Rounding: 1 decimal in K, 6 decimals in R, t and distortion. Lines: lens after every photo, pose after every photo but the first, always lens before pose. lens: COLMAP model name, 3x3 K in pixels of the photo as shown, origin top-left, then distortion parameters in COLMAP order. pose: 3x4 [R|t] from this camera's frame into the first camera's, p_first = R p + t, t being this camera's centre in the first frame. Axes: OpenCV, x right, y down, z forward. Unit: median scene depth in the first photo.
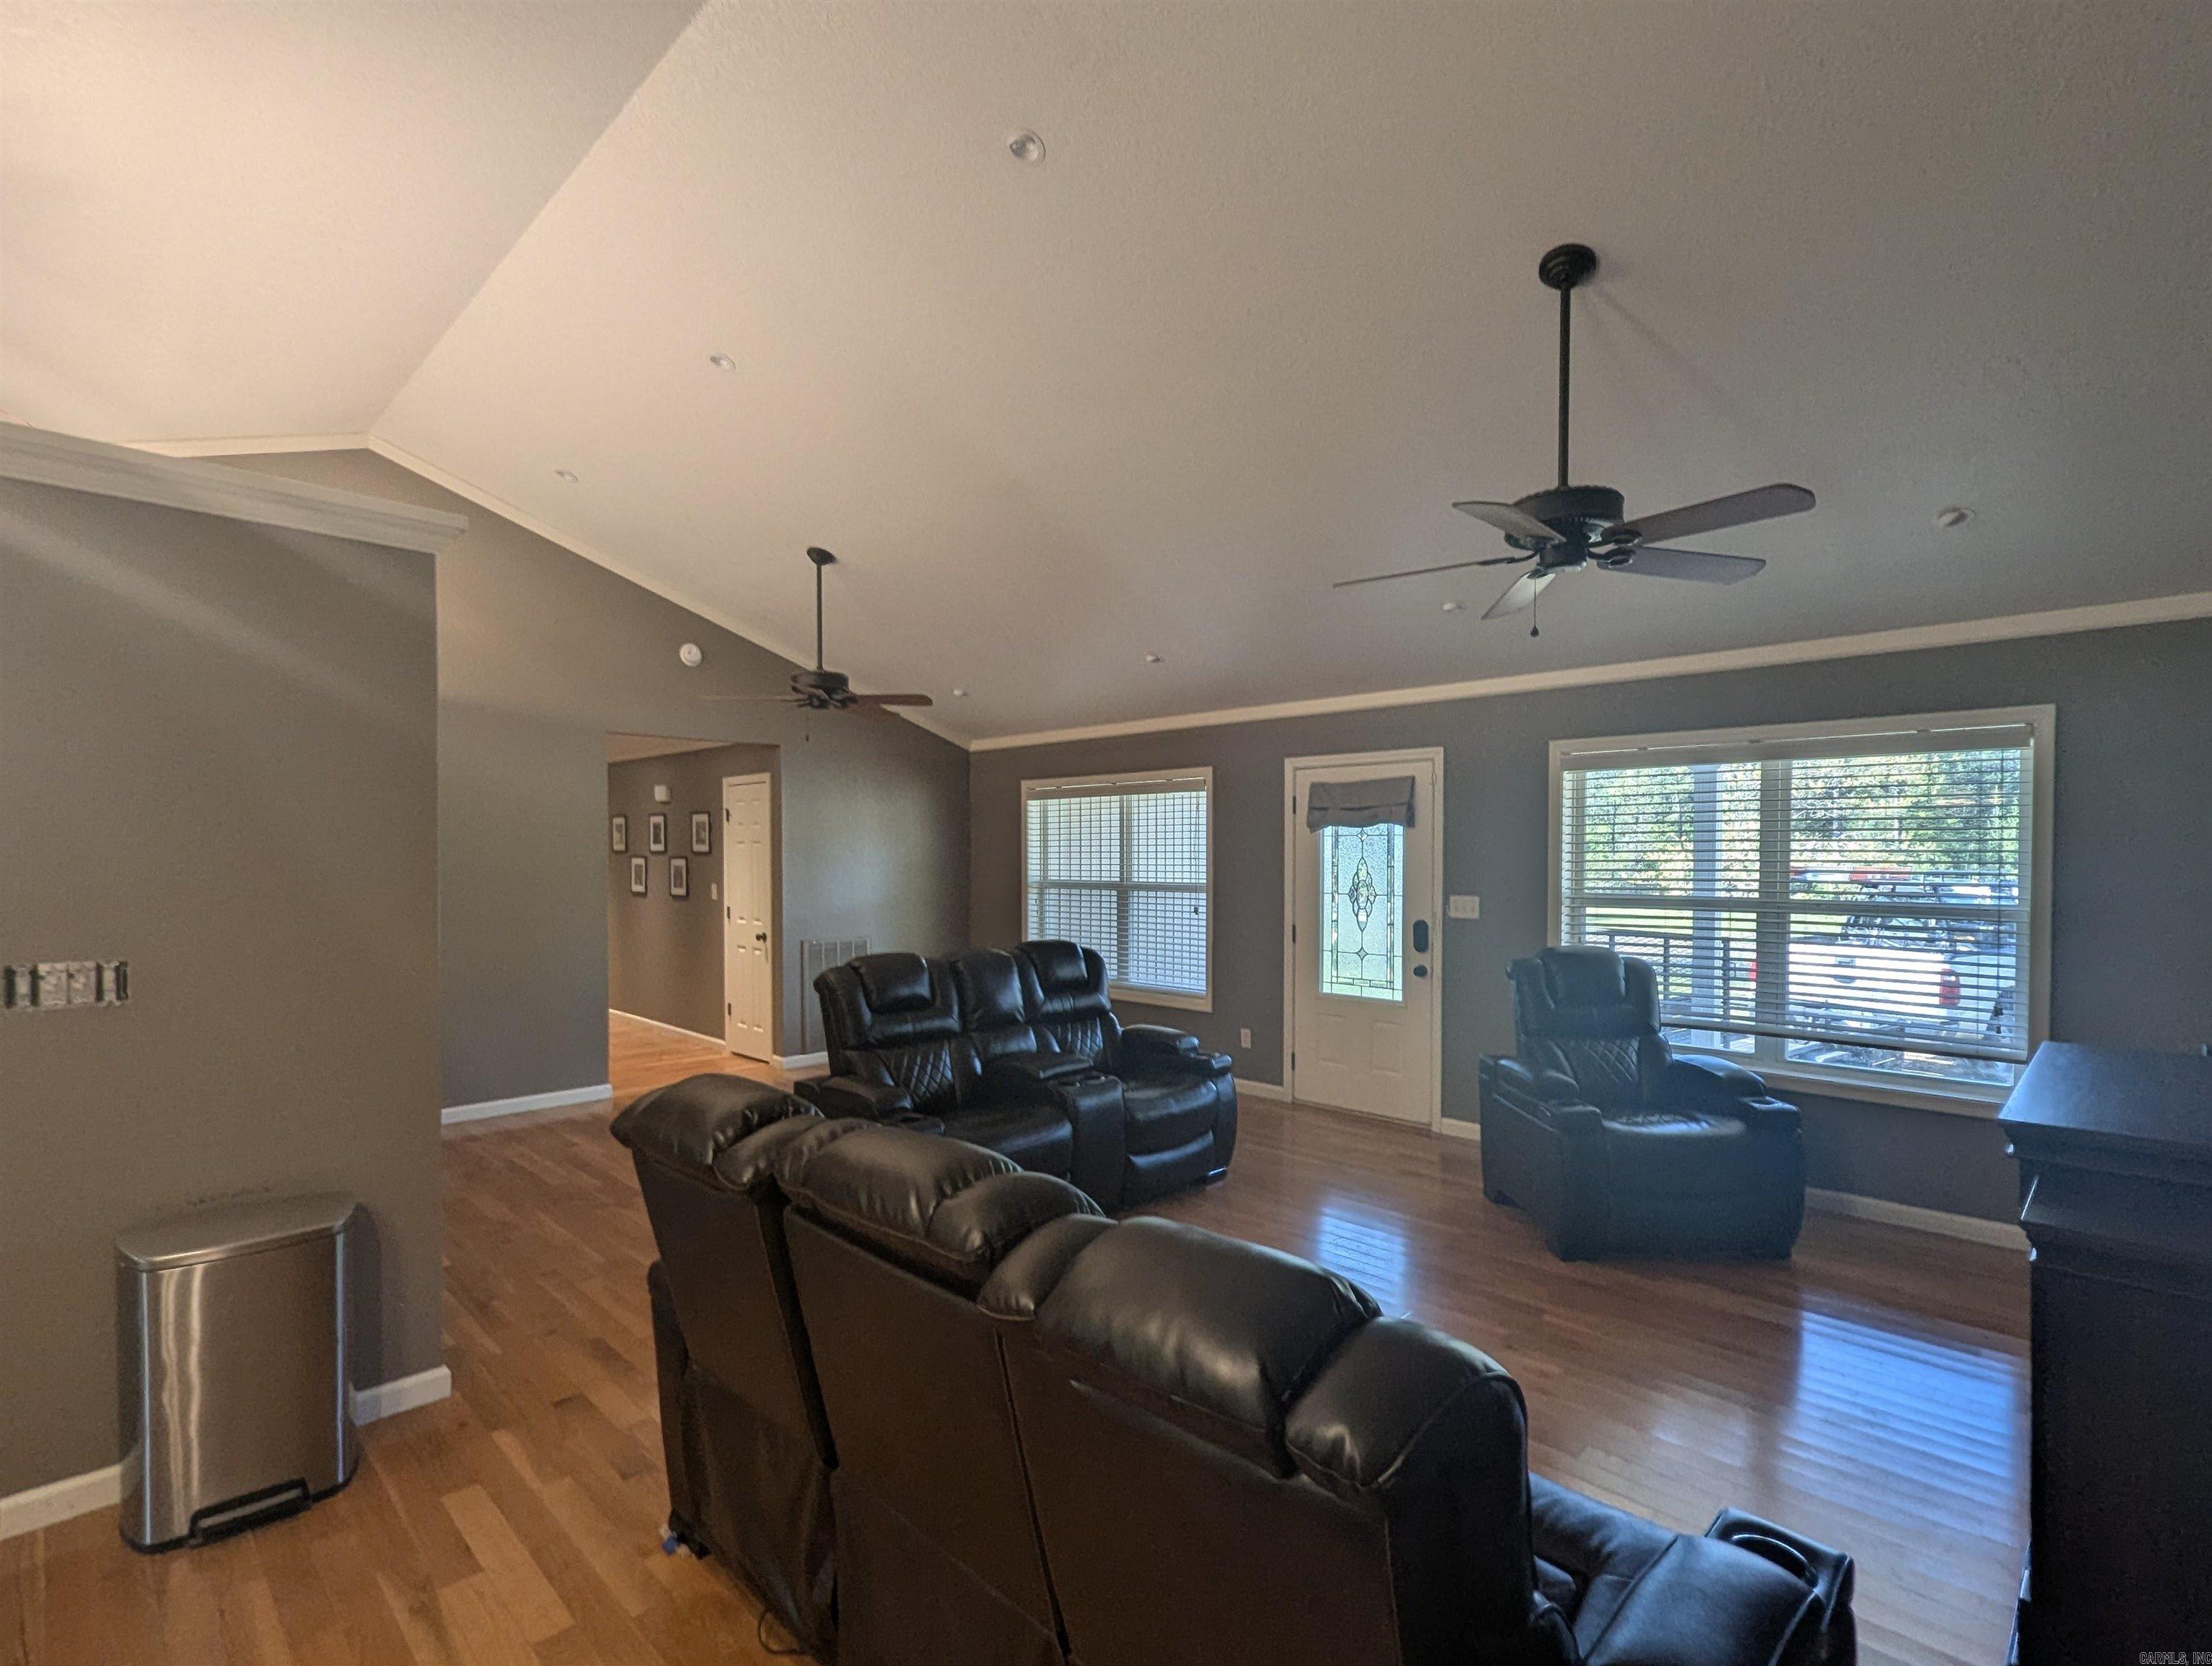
lens RADIAL K [[1052.4, 0, 1116.2], [0, 1052.4, 876.0], [0, 0, 1]] dist [0.001389, 0.000651]
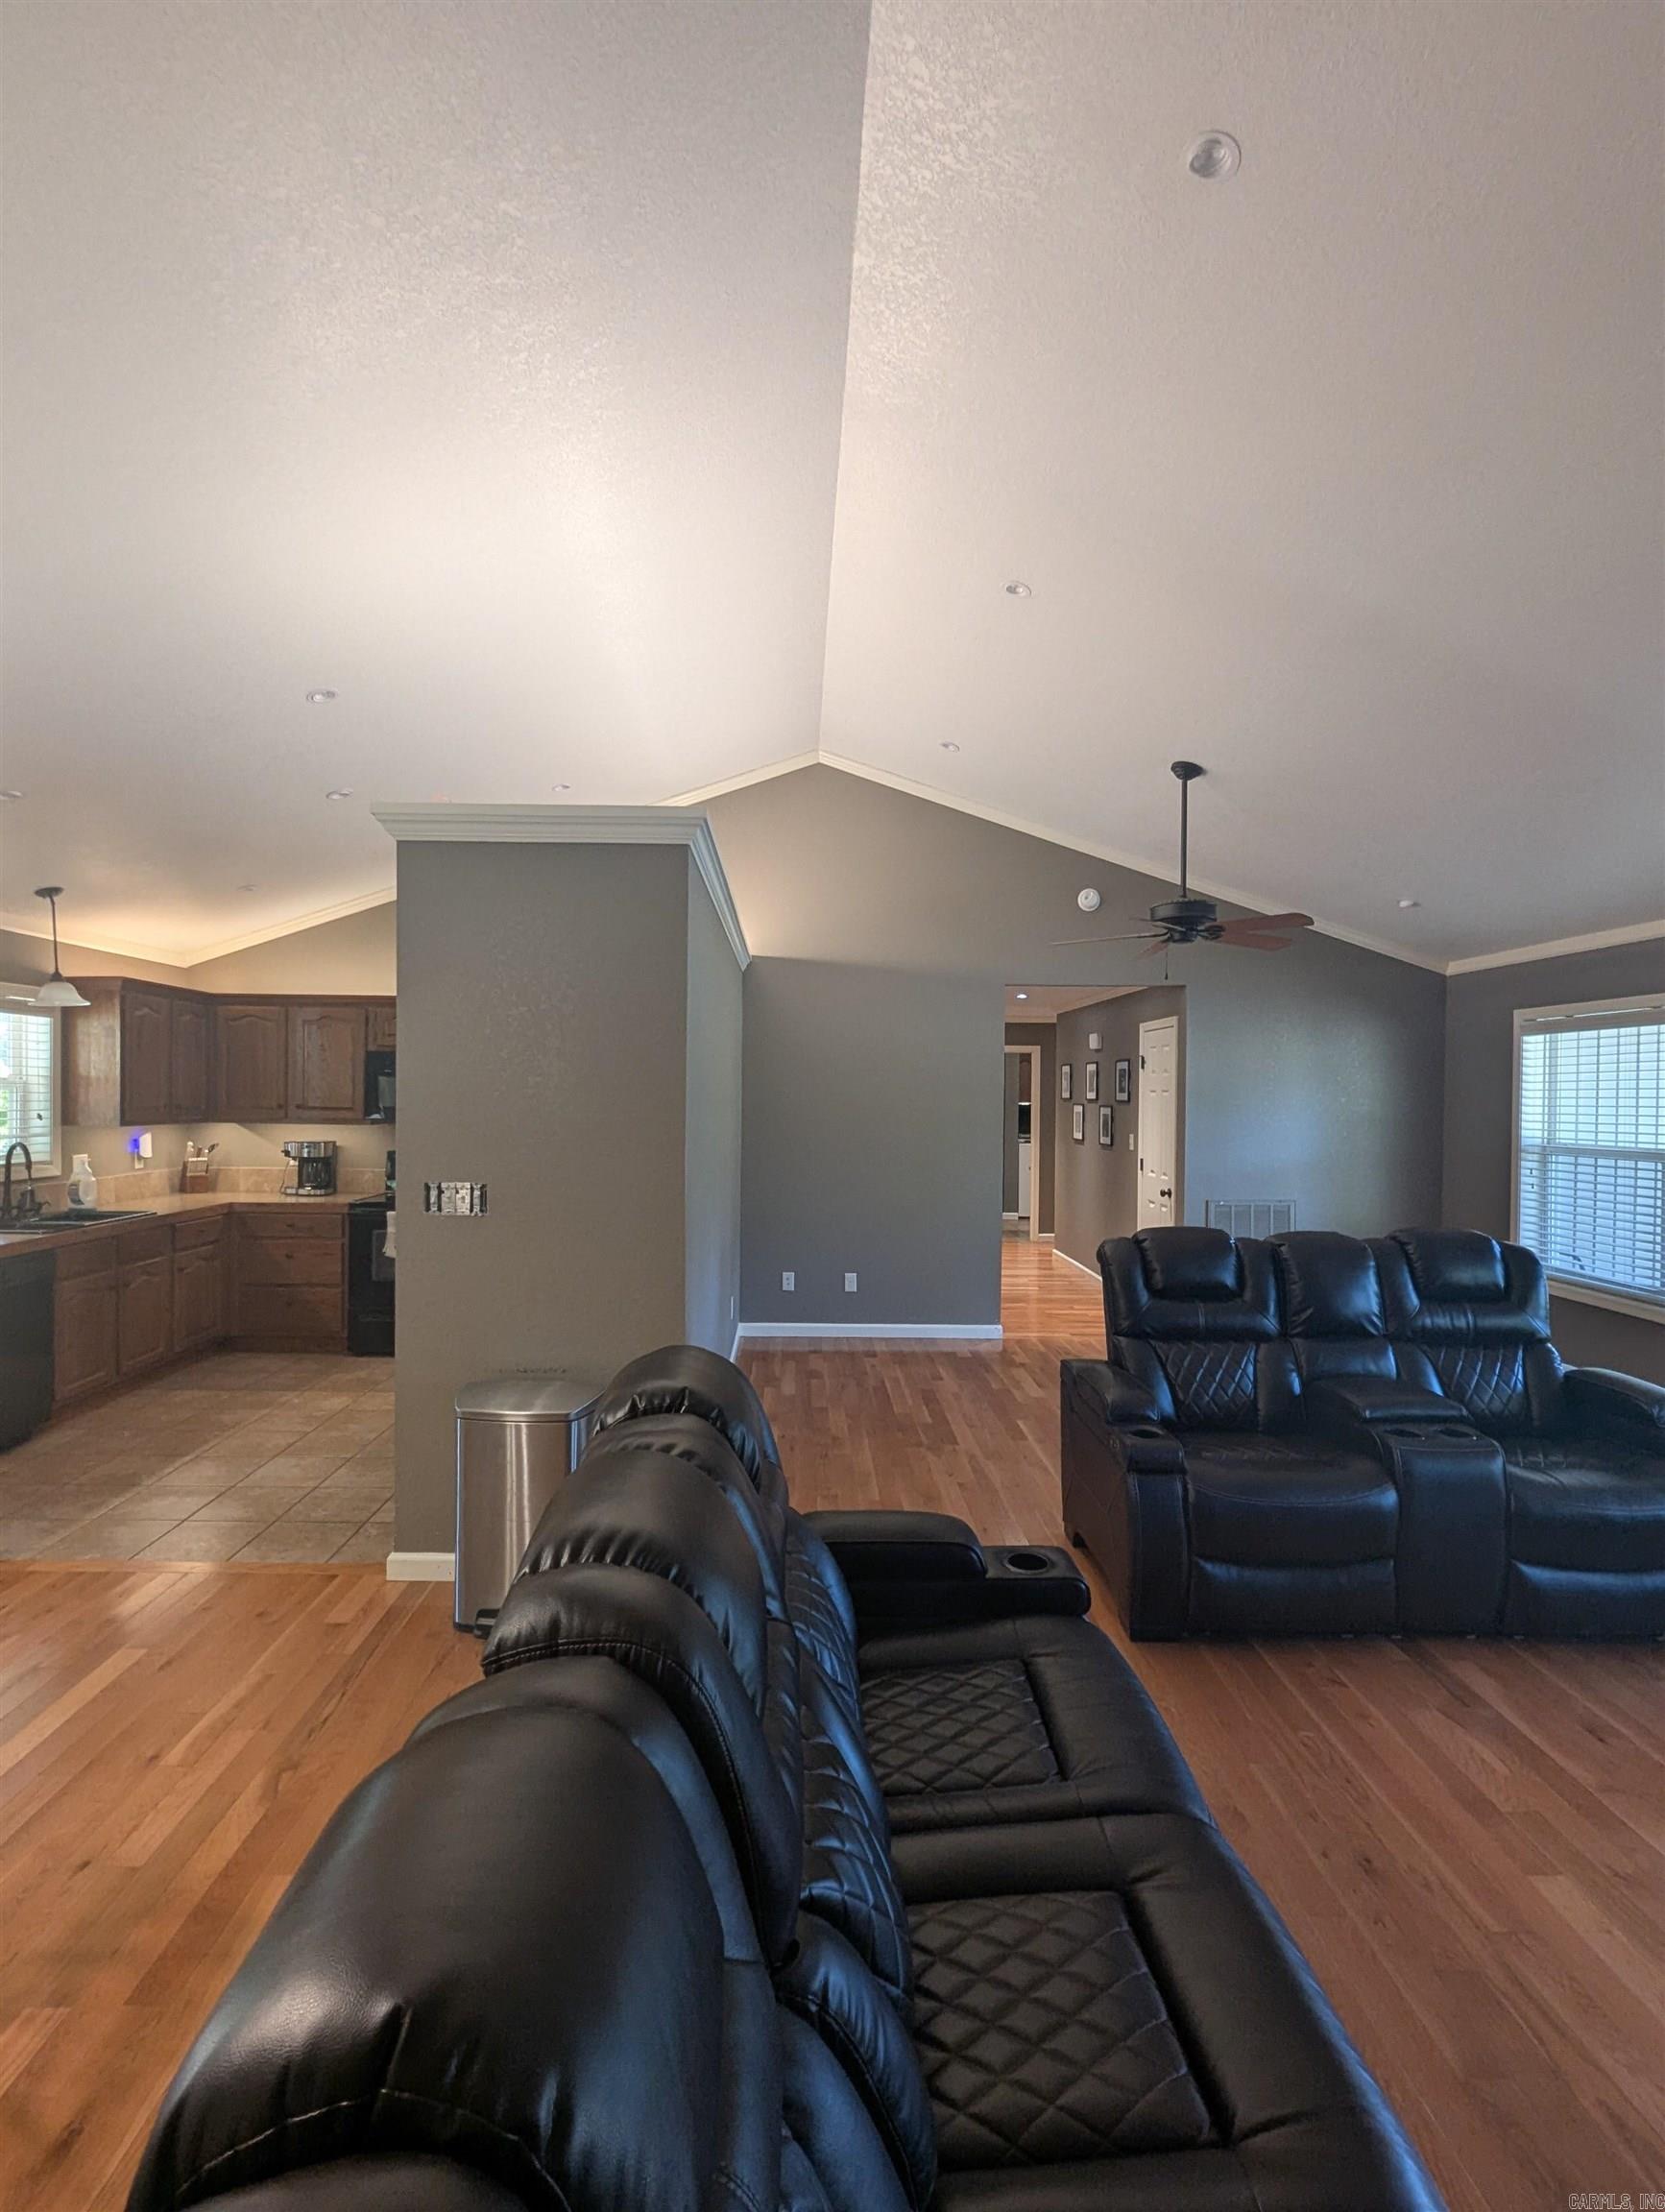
lens RADIAL K [[1052.3, 0, 784.6], [0, 1052.3, 1114.7], [0, 0, 1]] dist [0.001389, 0.000651]
pose [[0.693451, 0.019232, -0.720247, 0.142013], [-0.023422, 0.999717, 0.004144, -0.010524], [0.720123, 0.013996, 0.693706, 0.160662]]
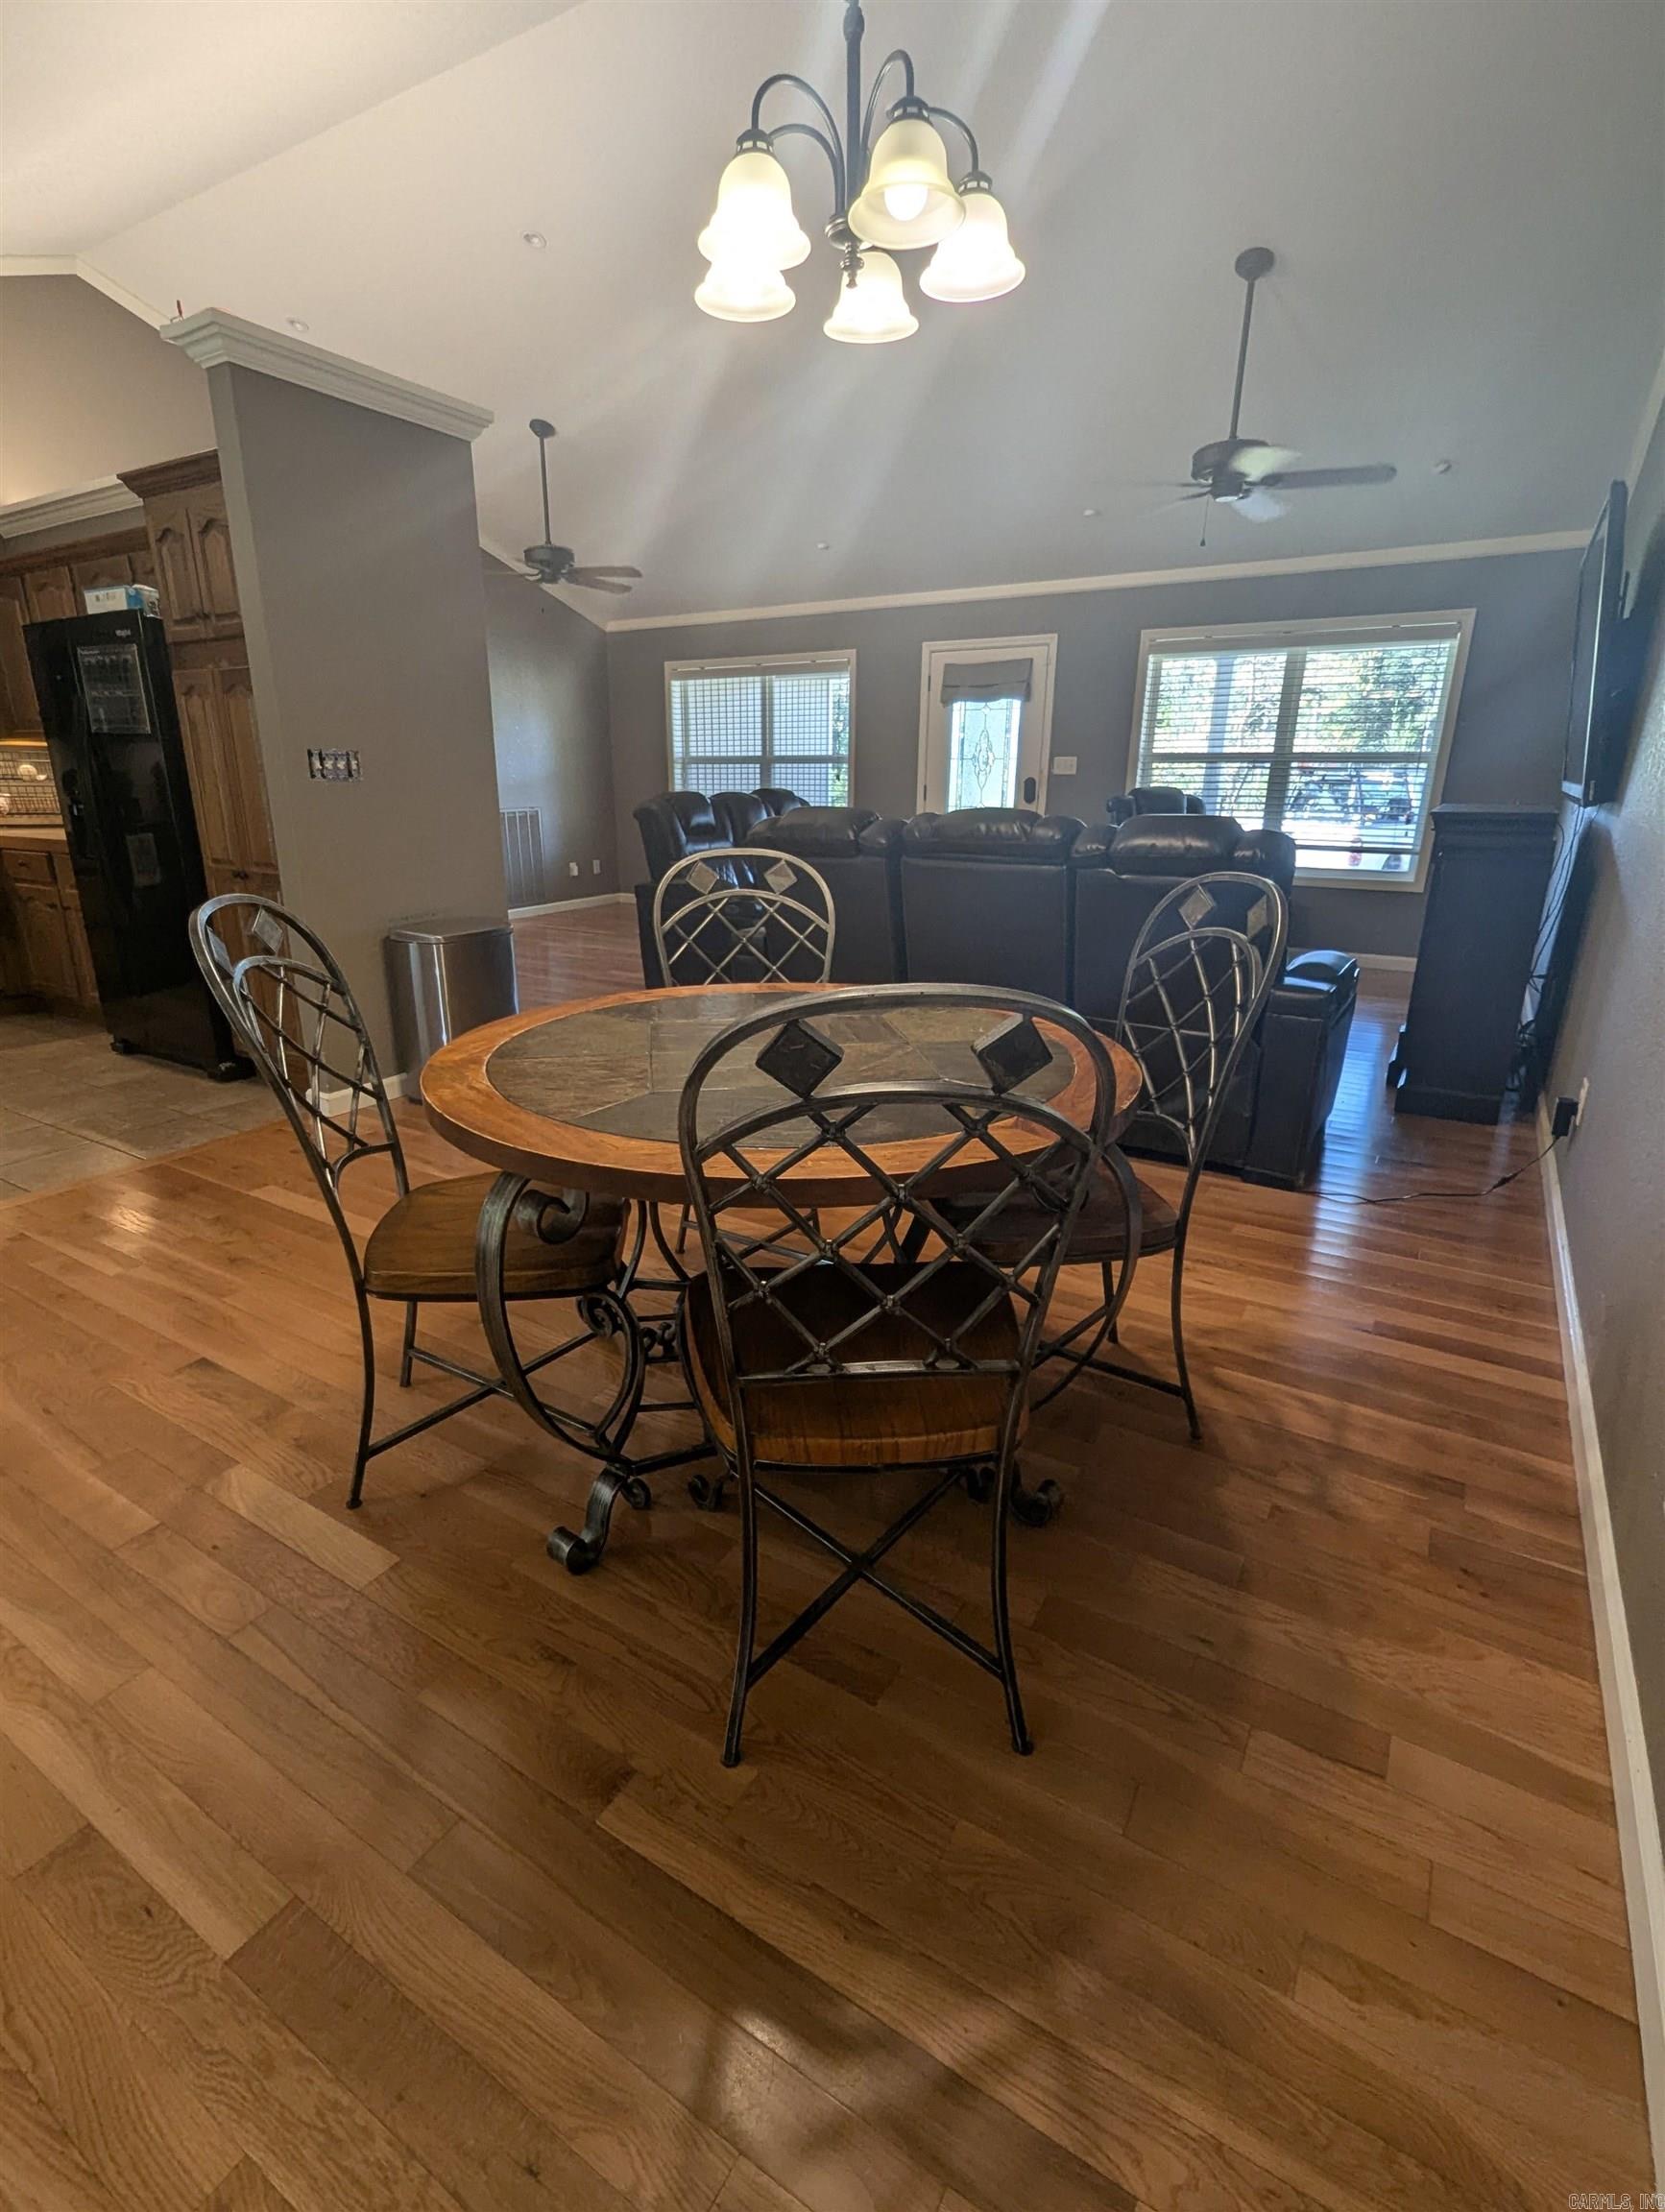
lens RADIAL K [[1052.3, 0, 800.2], [0, 1052.3, 1122.6], [0, 0, 1]] dist [0.001389, 0.000651]
pose [[0.977777, -0.065883, 0.199029, -0.313597], [0.003606, 0.954485, 0.298239, 0.067334], [-0.209619, -0.290893, 0.933510, -0.325064]]
